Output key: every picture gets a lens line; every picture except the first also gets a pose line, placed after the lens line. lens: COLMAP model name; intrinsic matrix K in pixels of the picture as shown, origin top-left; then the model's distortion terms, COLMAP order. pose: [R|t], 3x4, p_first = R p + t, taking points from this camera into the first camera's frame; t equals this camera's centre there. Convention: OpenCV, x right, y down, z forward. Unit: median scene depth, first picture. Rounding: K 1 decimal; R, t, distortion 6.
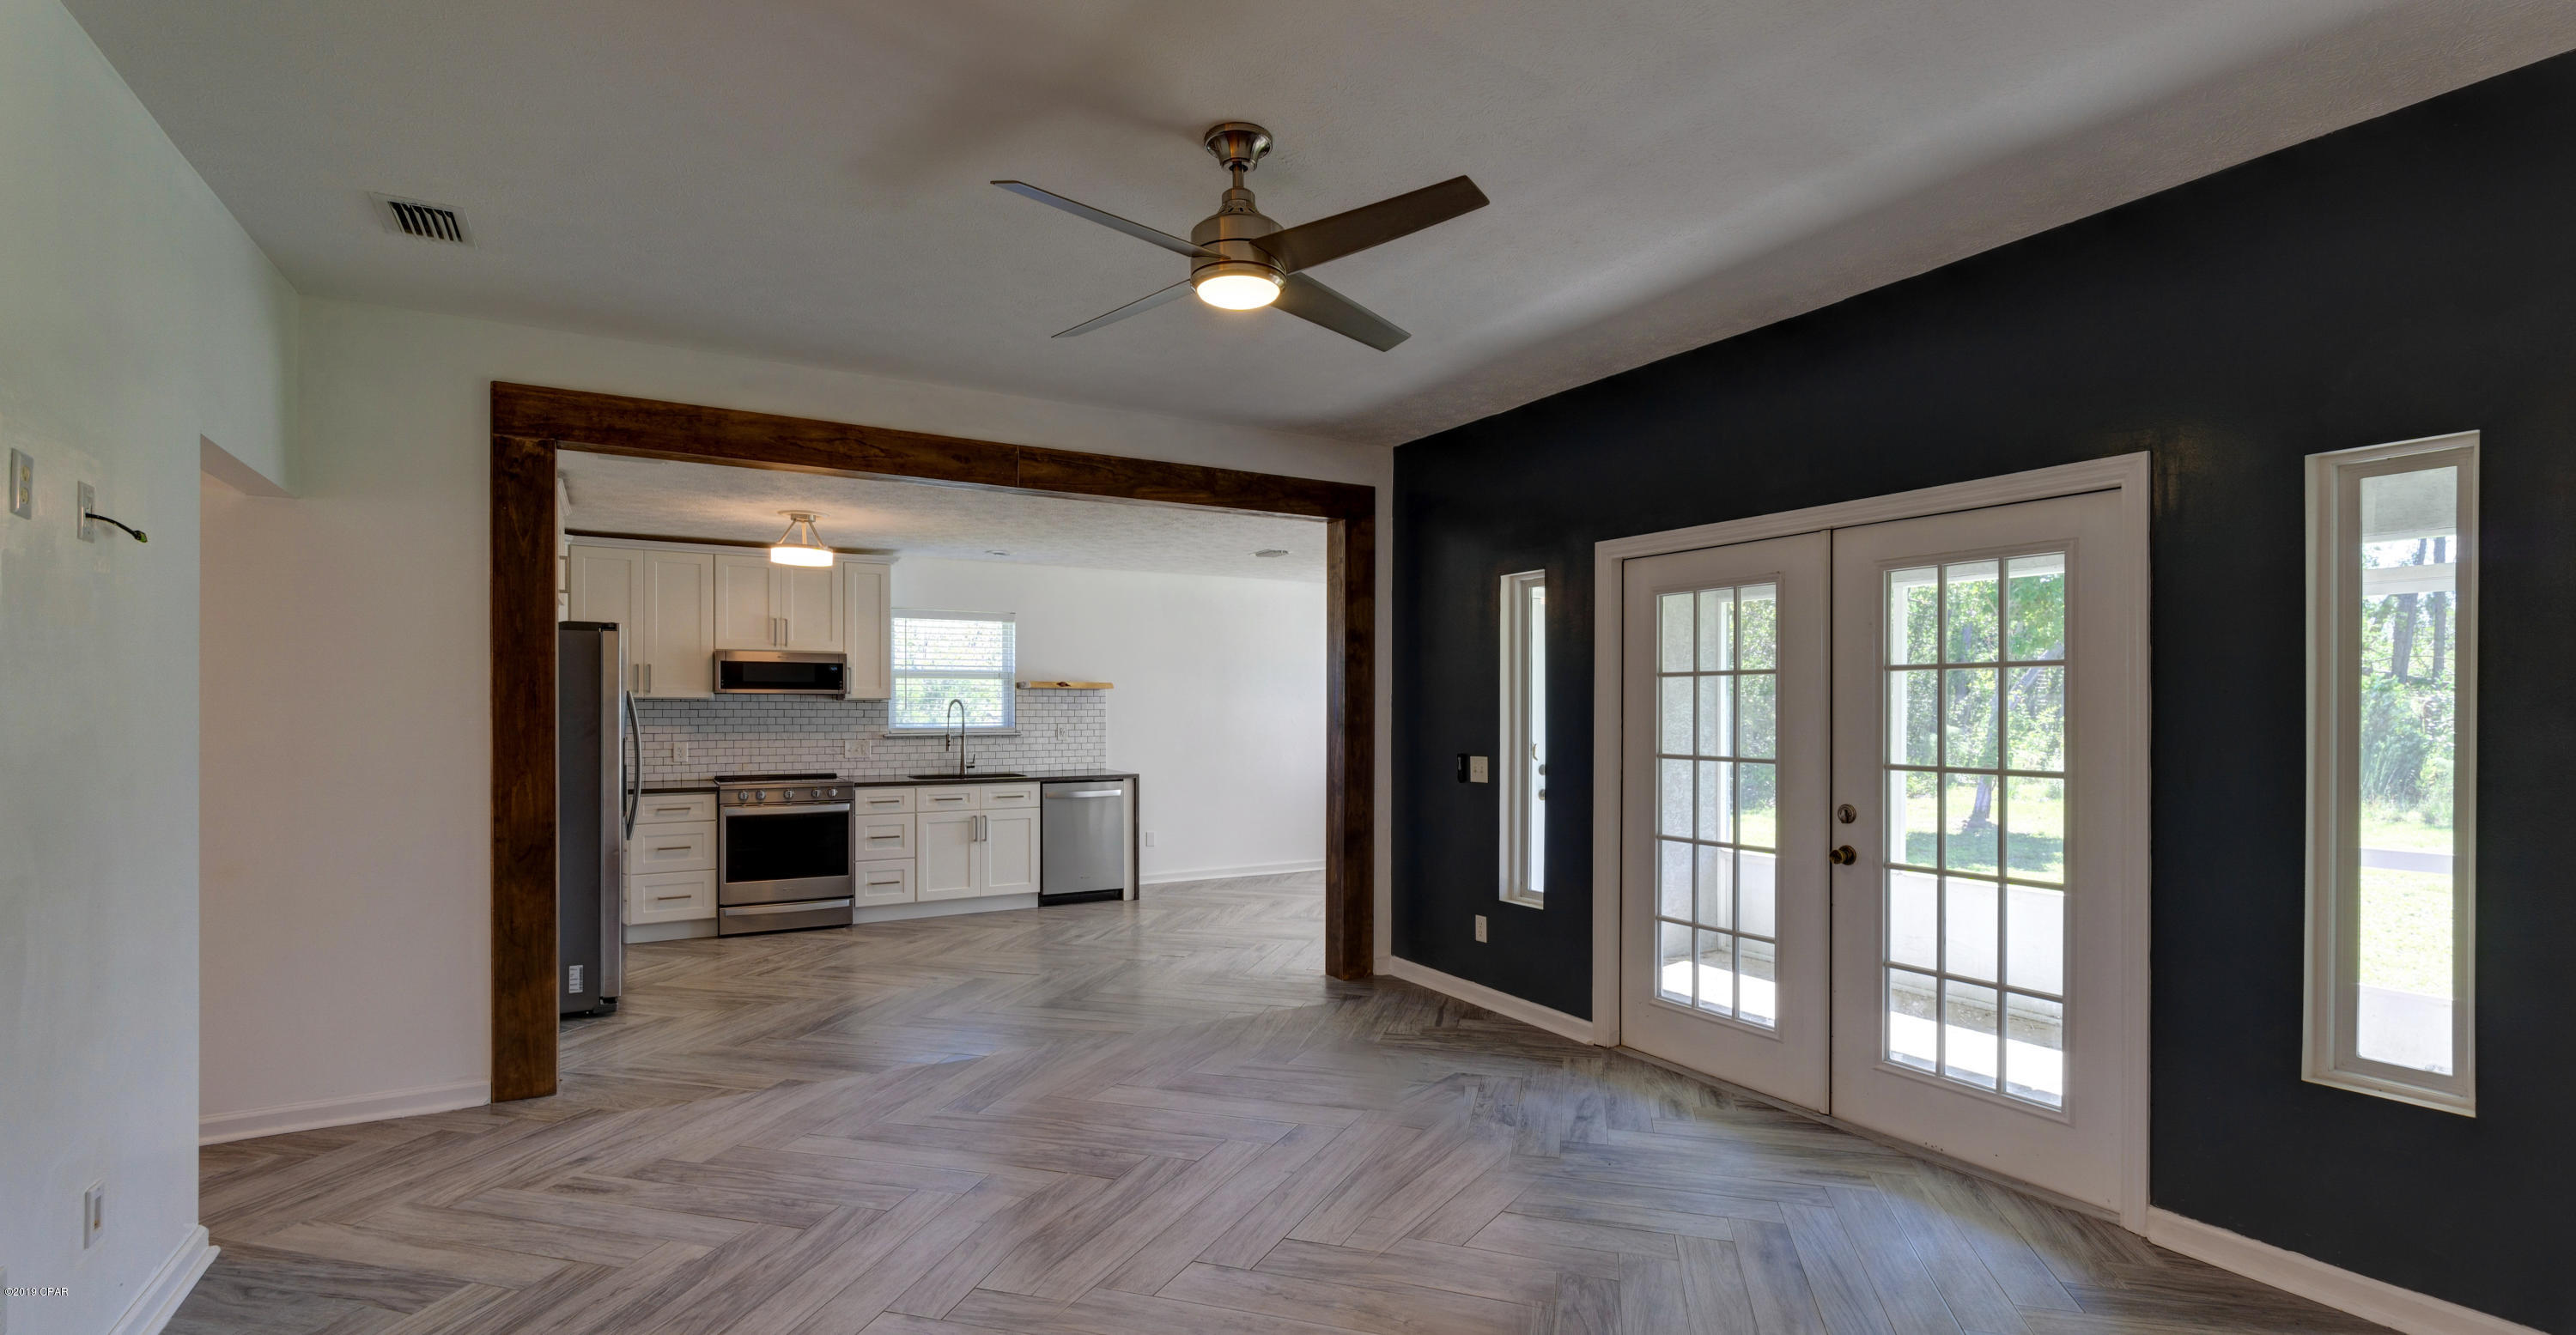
lens RADIAL K [[1129.0, 0, 1280.9], [0, 1129.0, 713.8], [0, 0, 1]] dist [-0.006509, 0.000979]
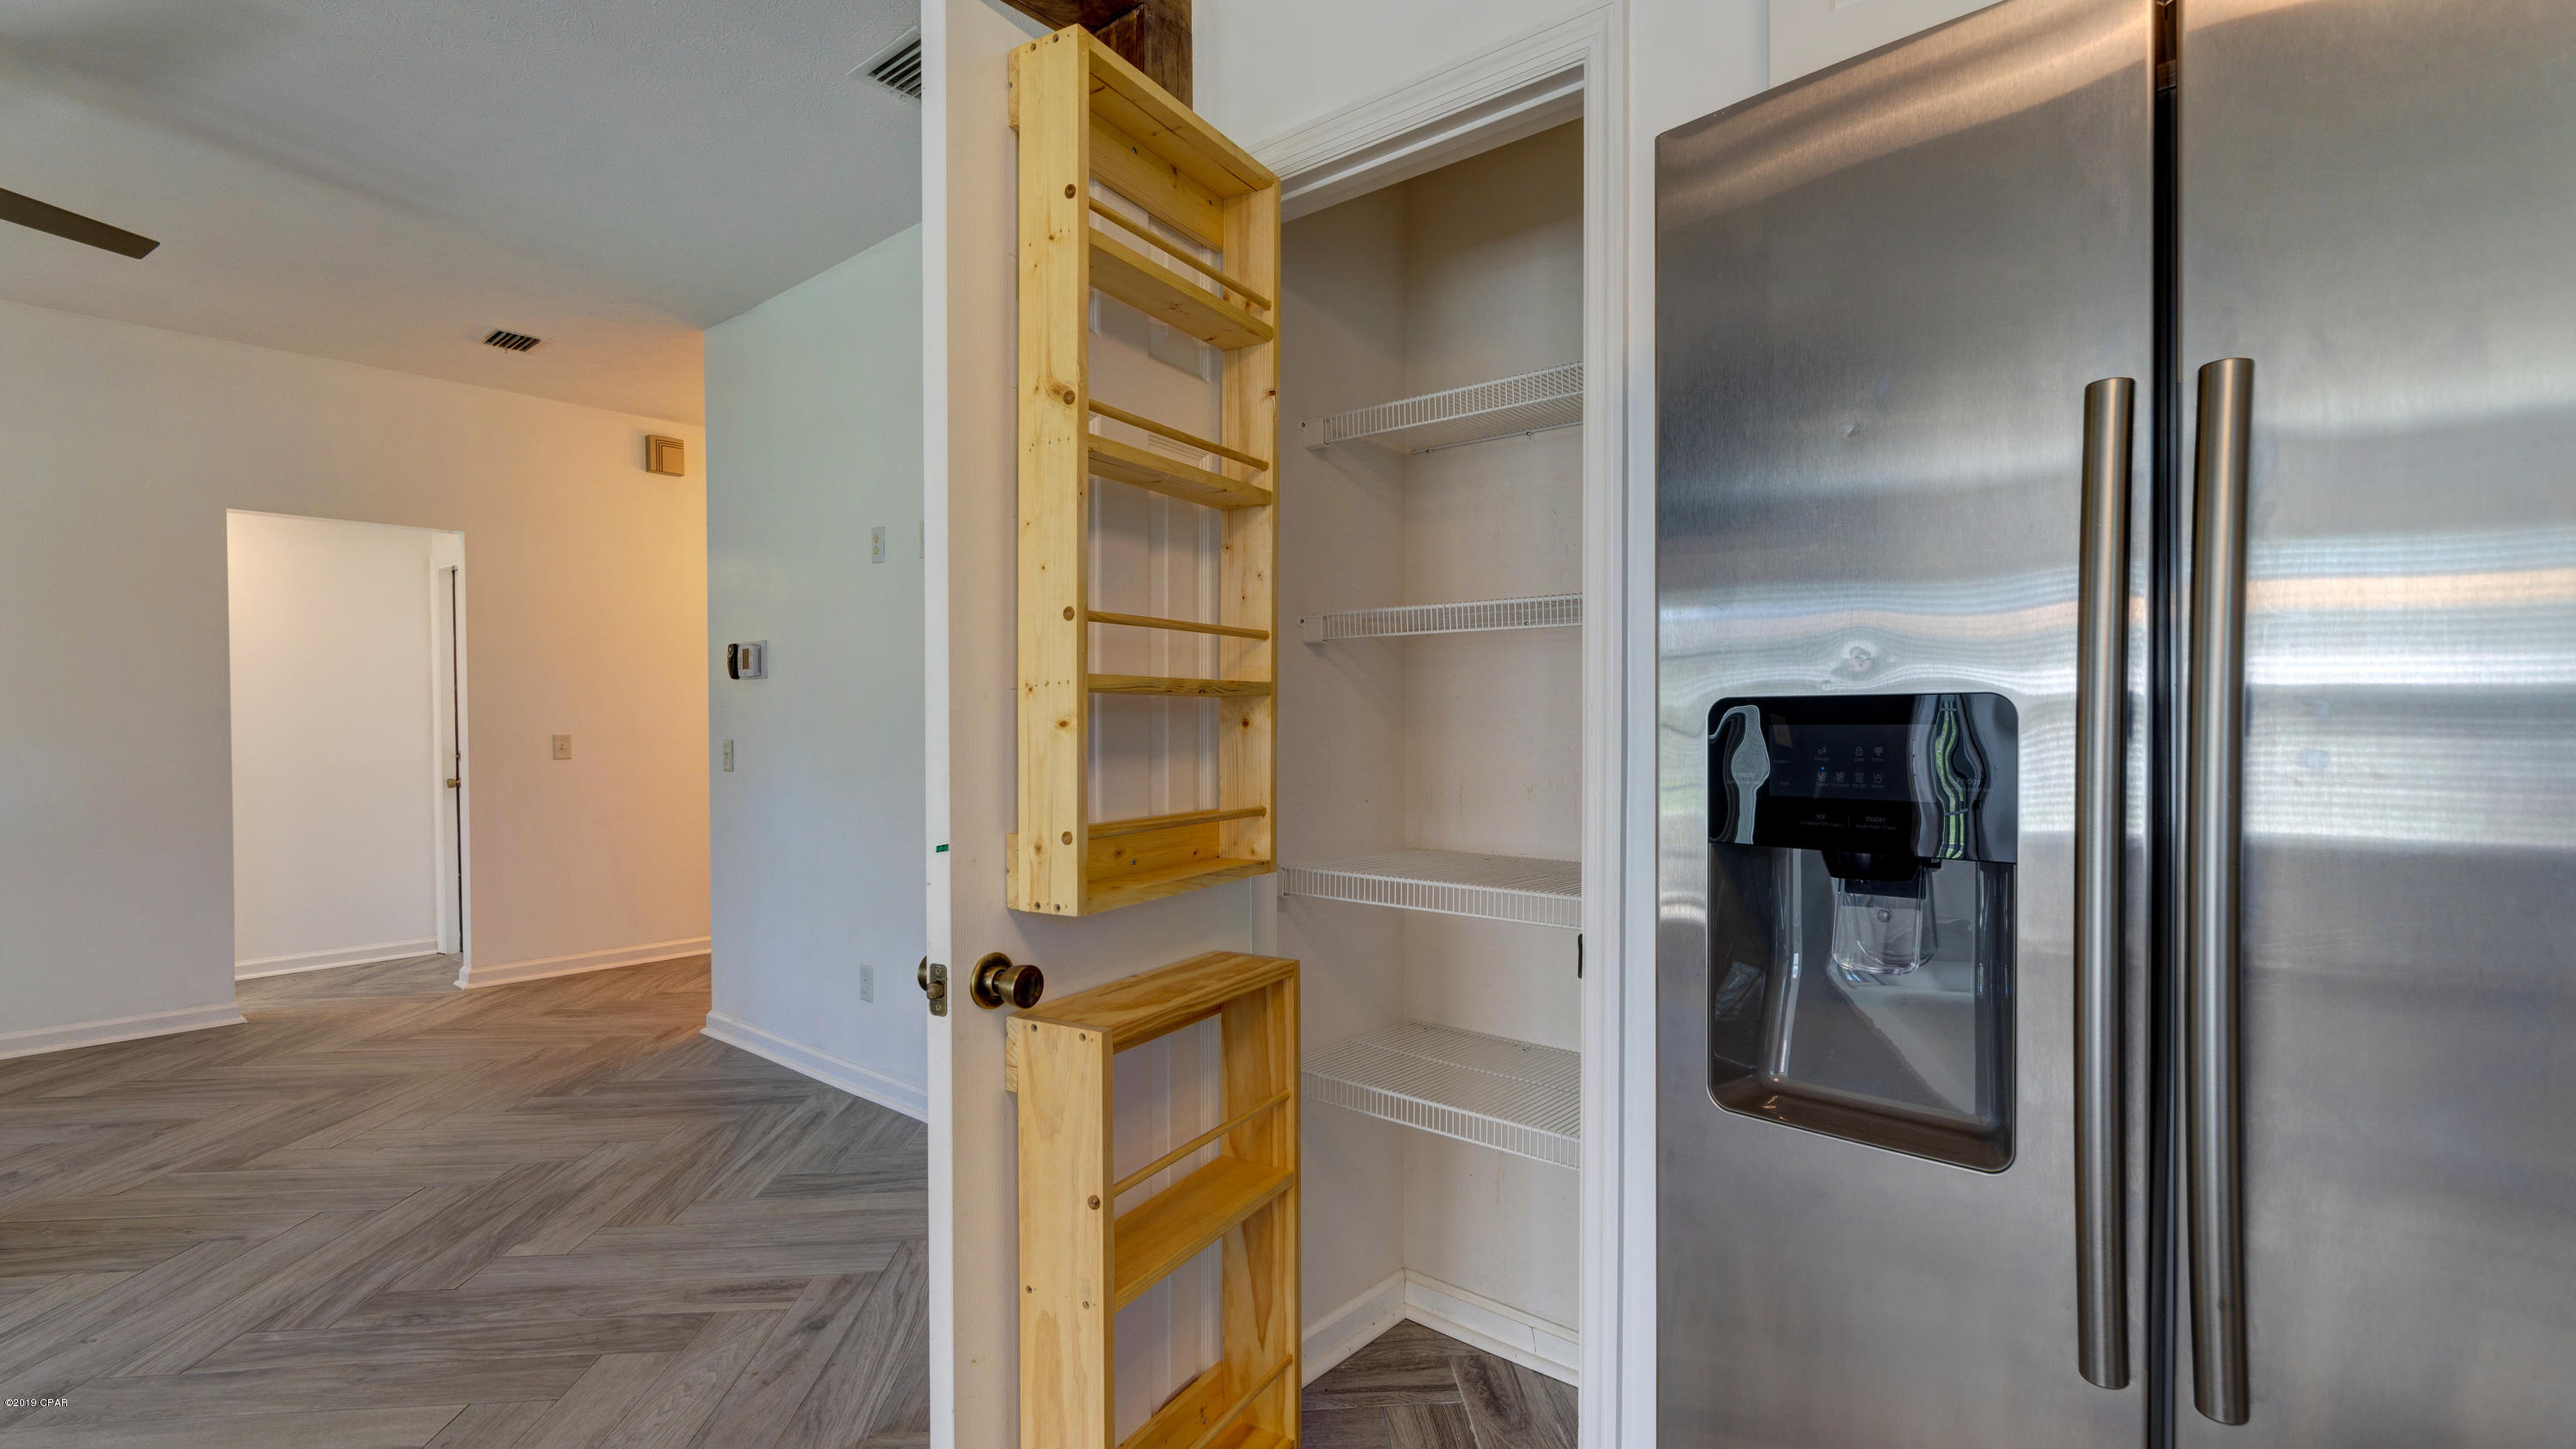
lens RADIAL K [[1149.8, 0, 1337.4], [0, 1149.8, 737.7], [0, 0, 1]] dist [-0.002178, 0.001698]
pose [[-0.937595, 0.004325, -0.347702, -0.448993], [-0.002833, 0.999794, 0.020076, 0.024268], [0.347717, 0.019808, -0.937390, 1.151868]]
